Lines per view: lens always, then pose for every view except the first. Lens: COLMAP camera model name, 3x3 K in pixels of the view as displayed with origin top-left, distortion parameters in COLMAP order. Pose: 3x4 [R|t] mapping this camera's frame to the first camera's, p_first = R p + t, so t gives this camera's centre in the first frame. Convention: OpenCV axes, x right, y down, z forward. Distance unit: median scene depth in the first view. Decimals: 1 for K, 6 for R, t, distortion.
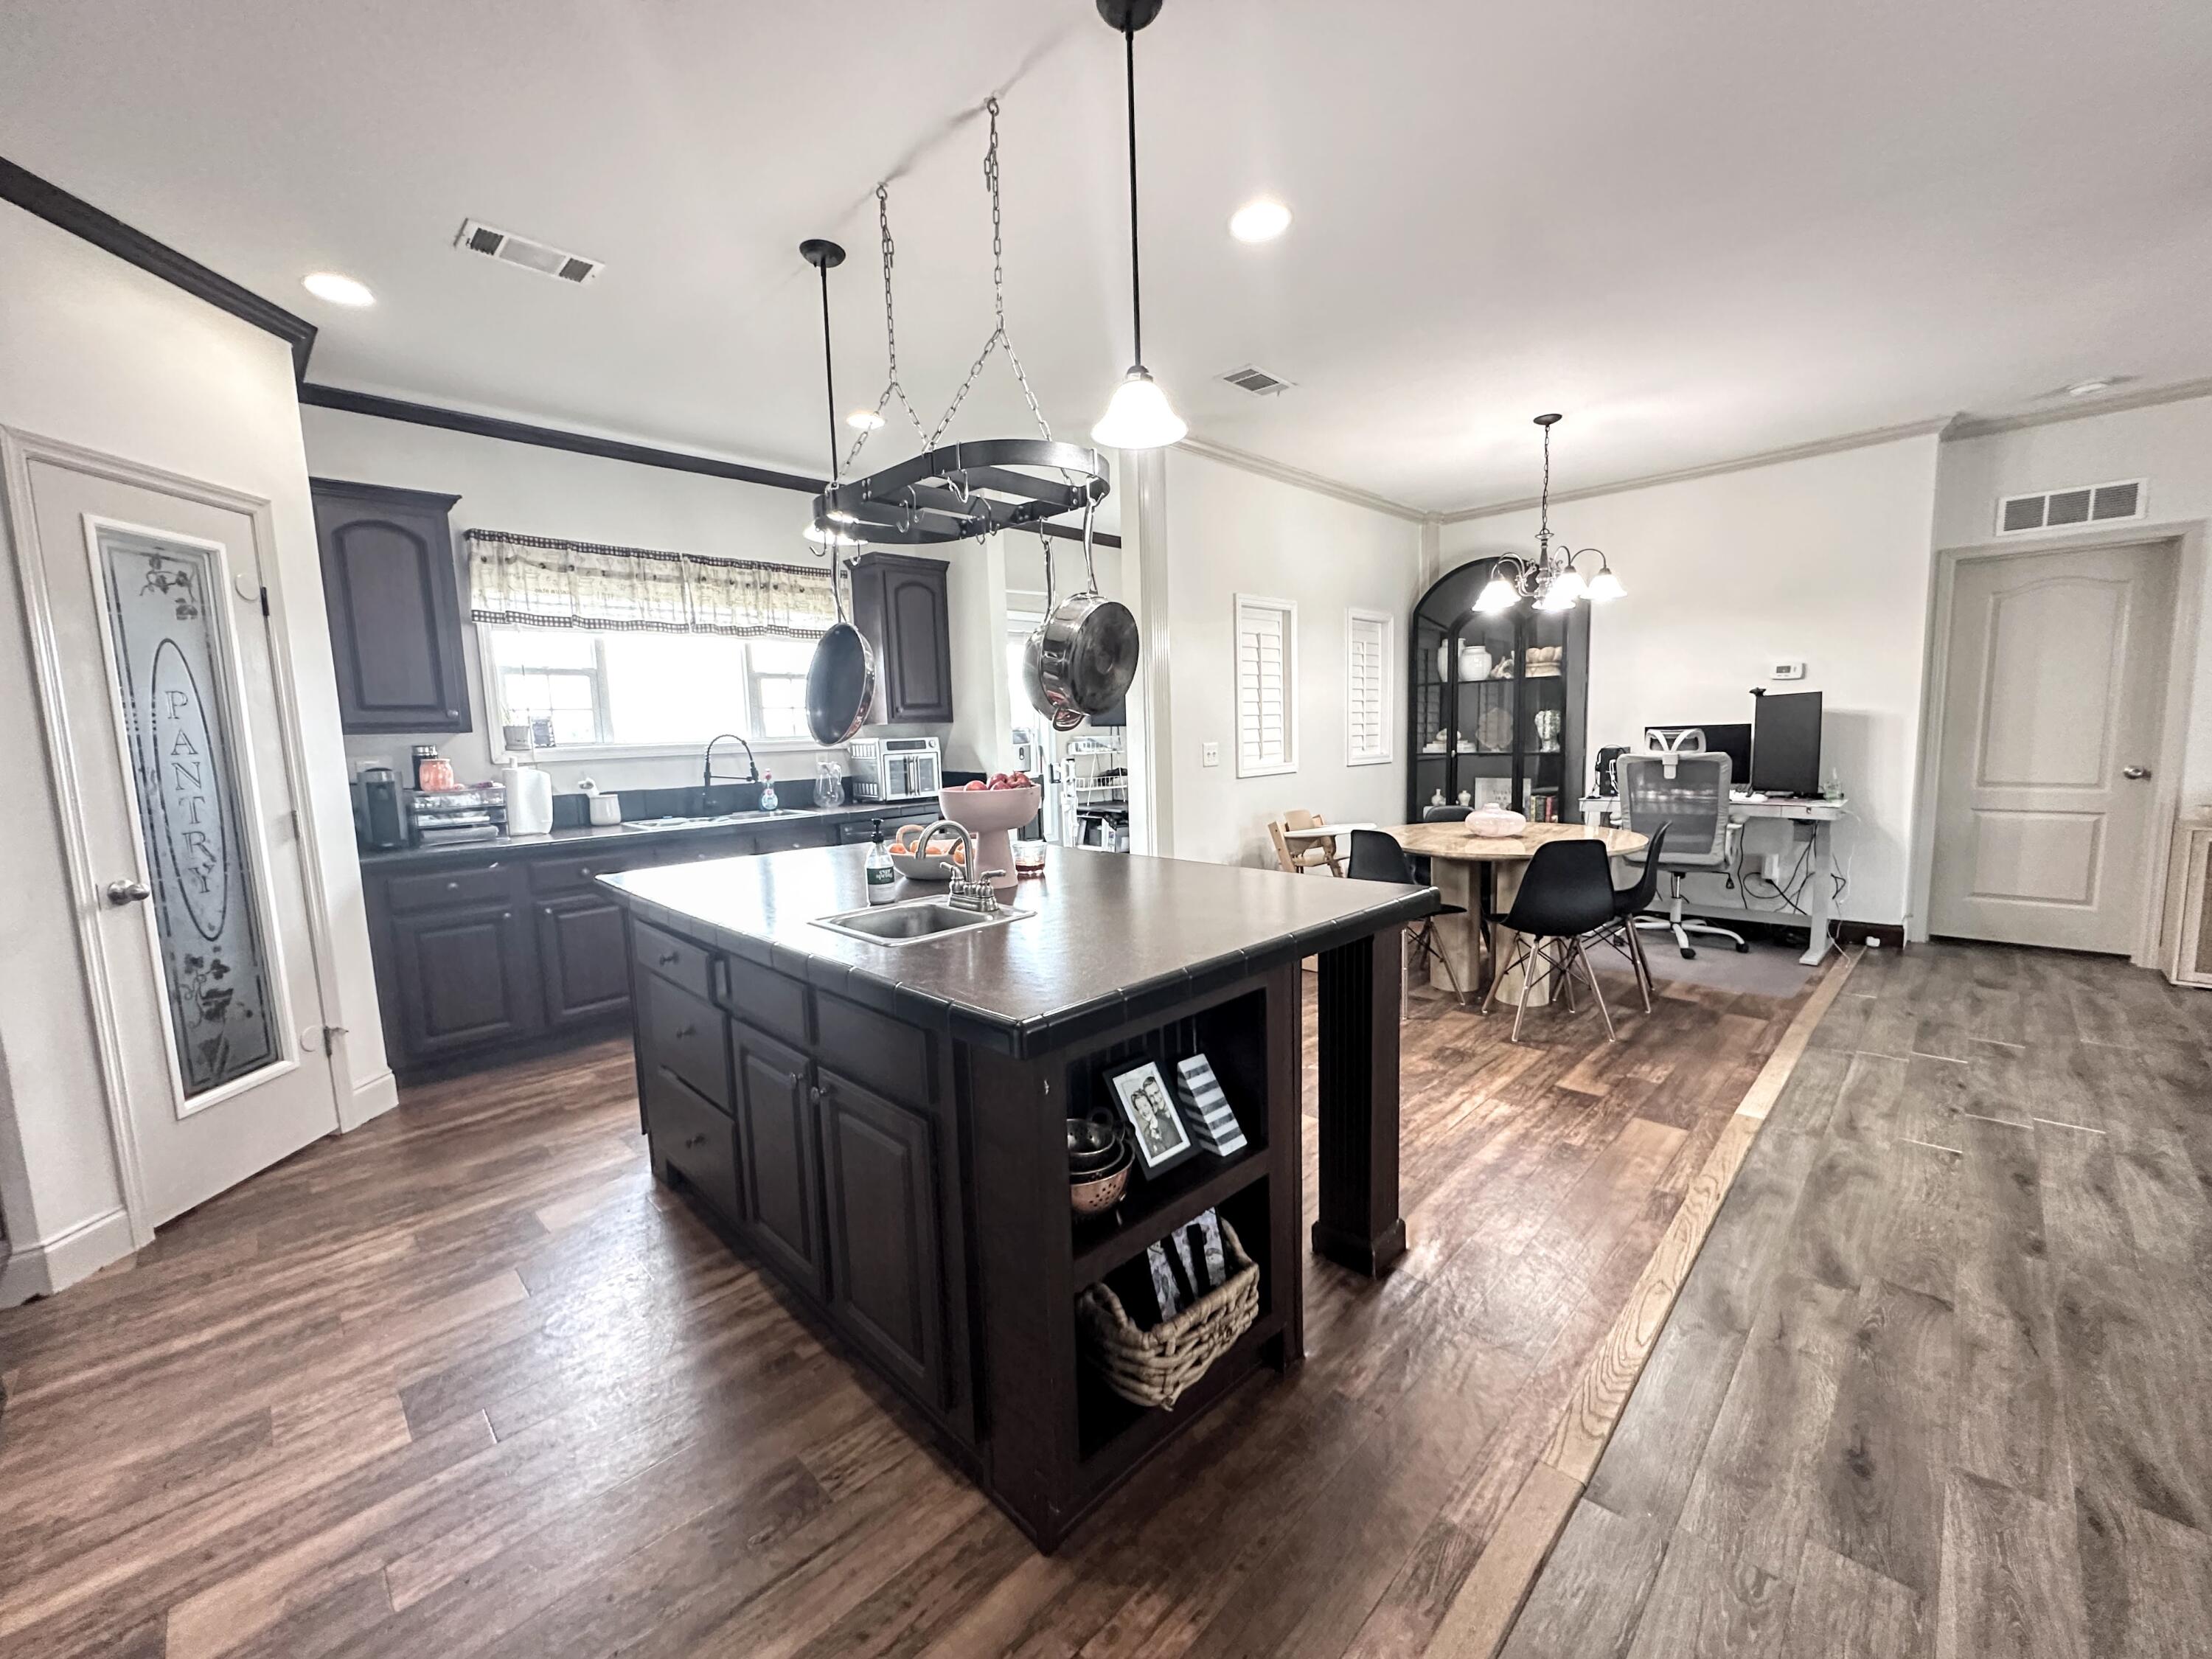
lens RADIAL K [[883.4, 0, 1104.8], [0, 883.4, 832.4], [0, 0, 1]] dist [-0.006197, 0.001332]
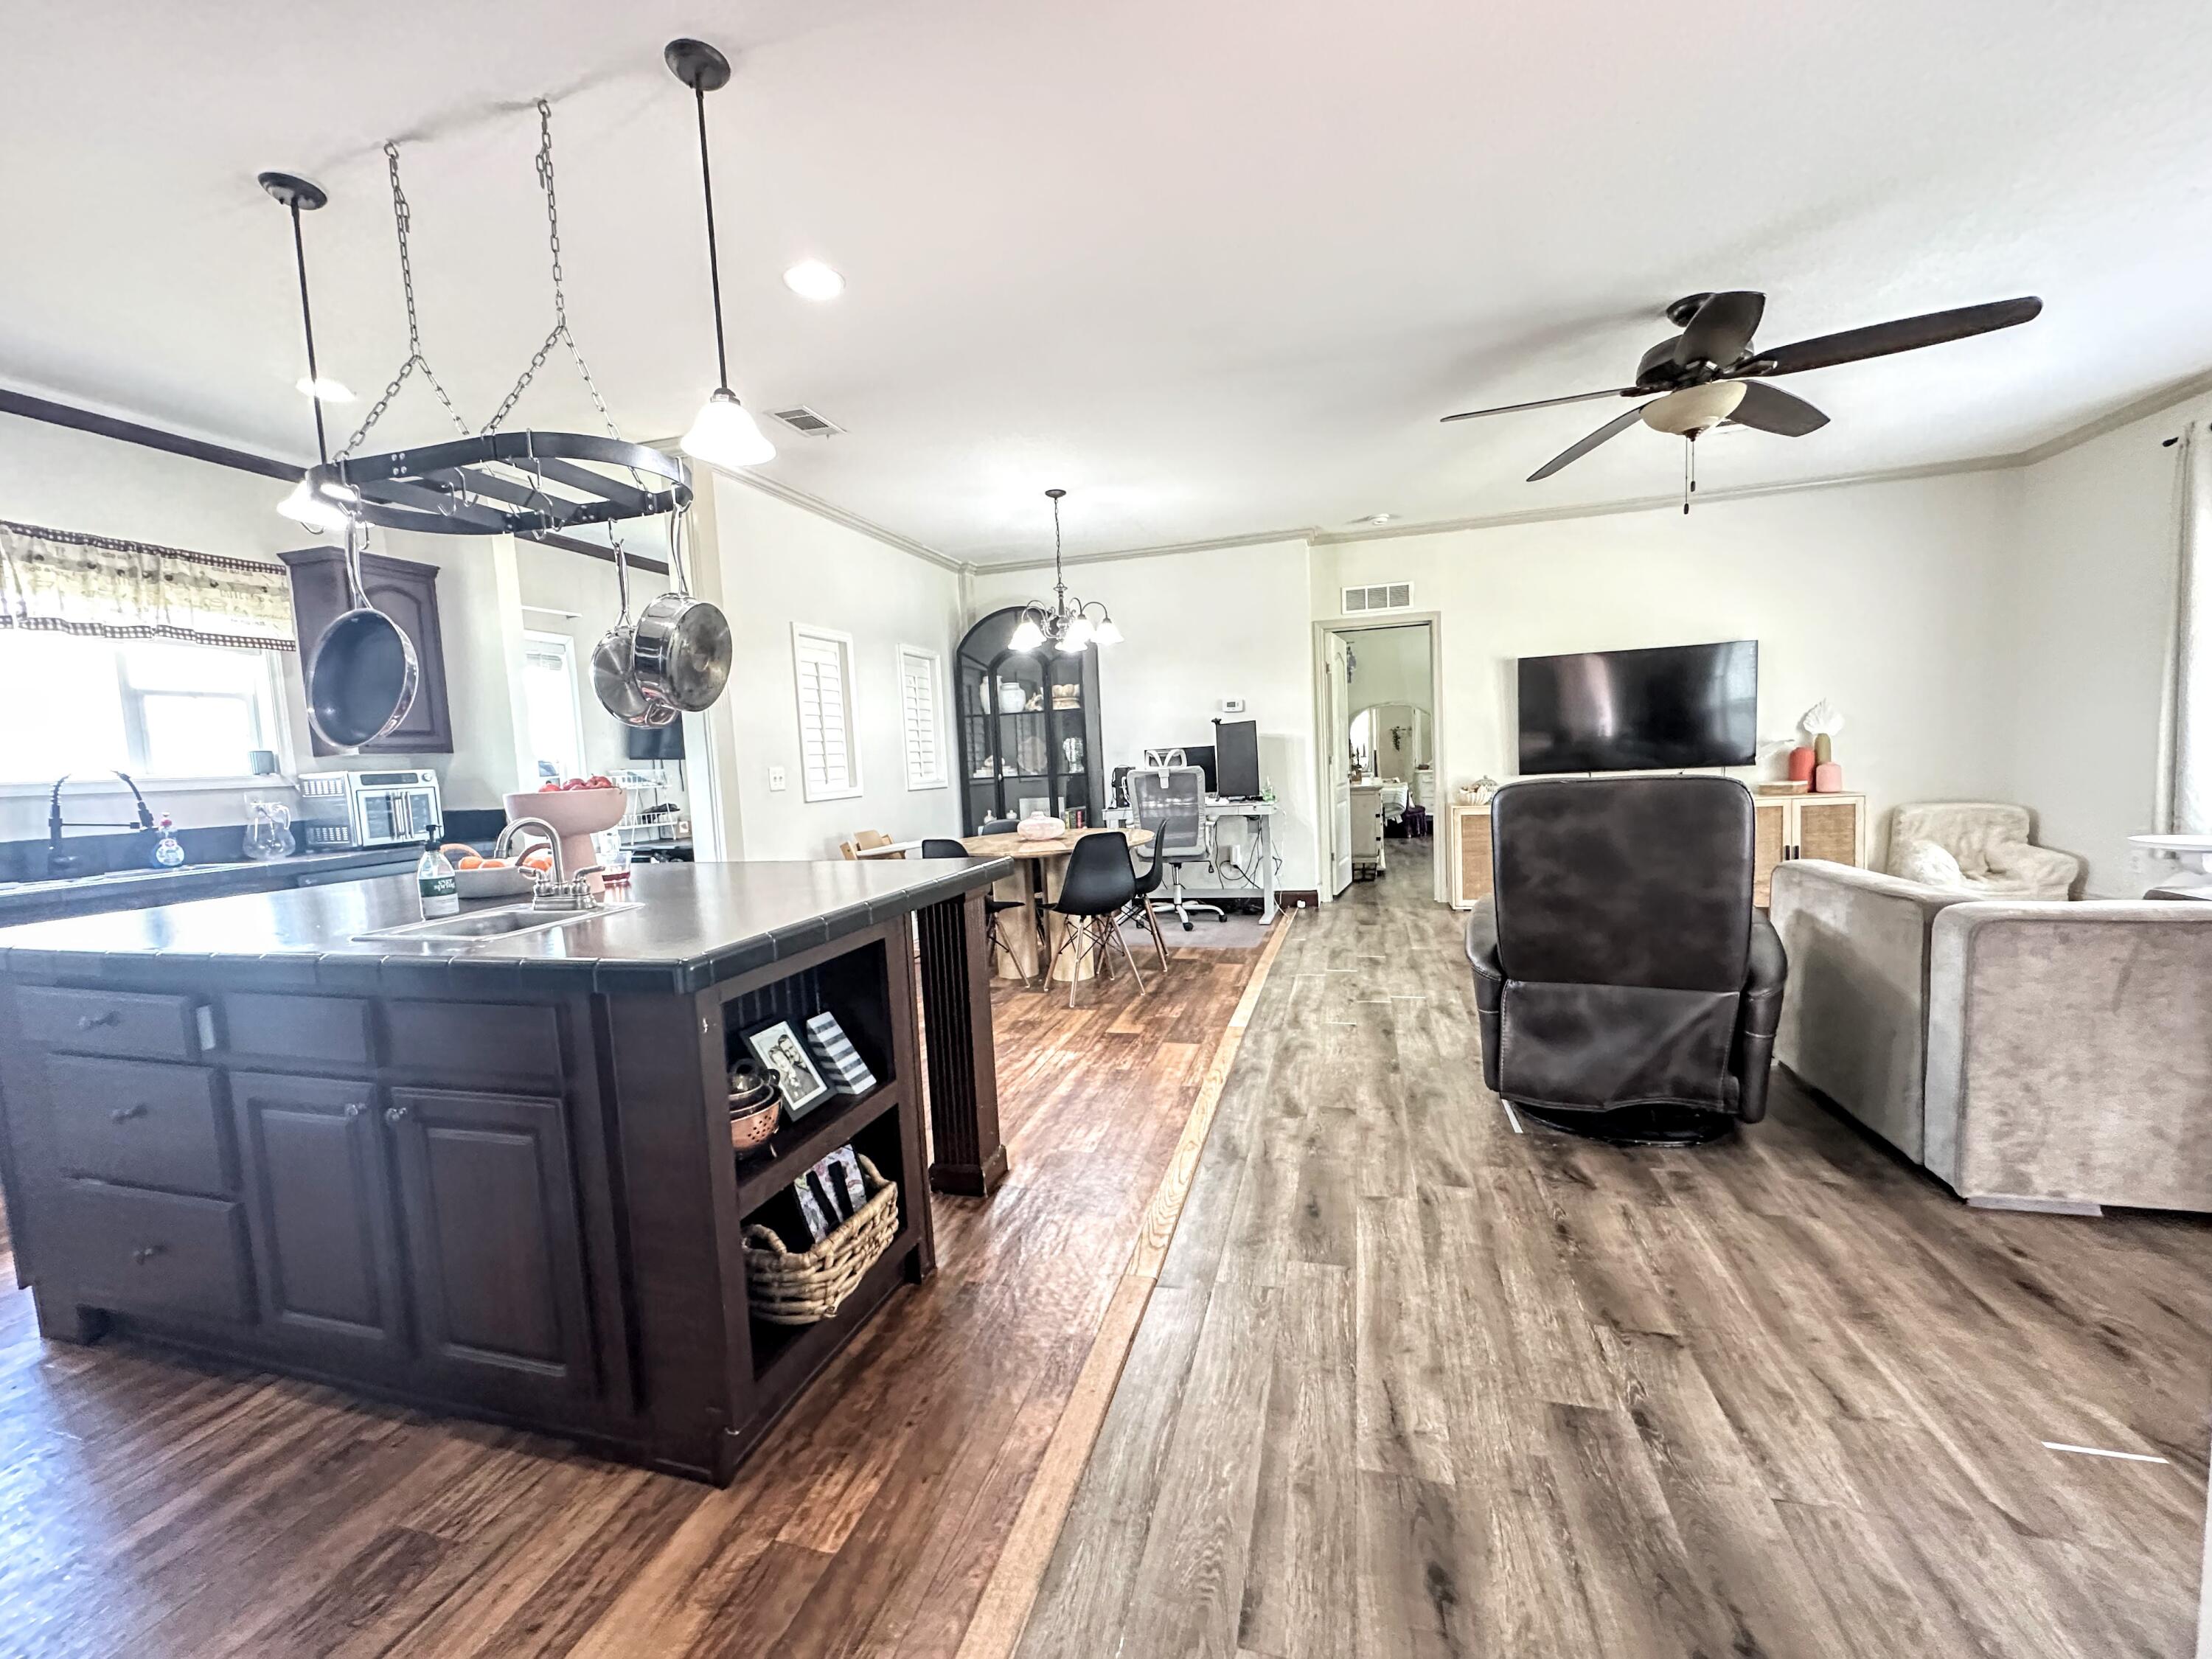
lens RADIAL K [[883.4, 0, 1109.1], [0, 883.4, 832.2], [0, 0, 1]] dist [-0.006197, 0.001332]
pose [[0.873148, -0.053655, 0.484493, -0.079360], [0.079053, 0.996352, -0.032129, 0.069037], [-0.481002, 0.066354, 0.874205, -0.111072]]
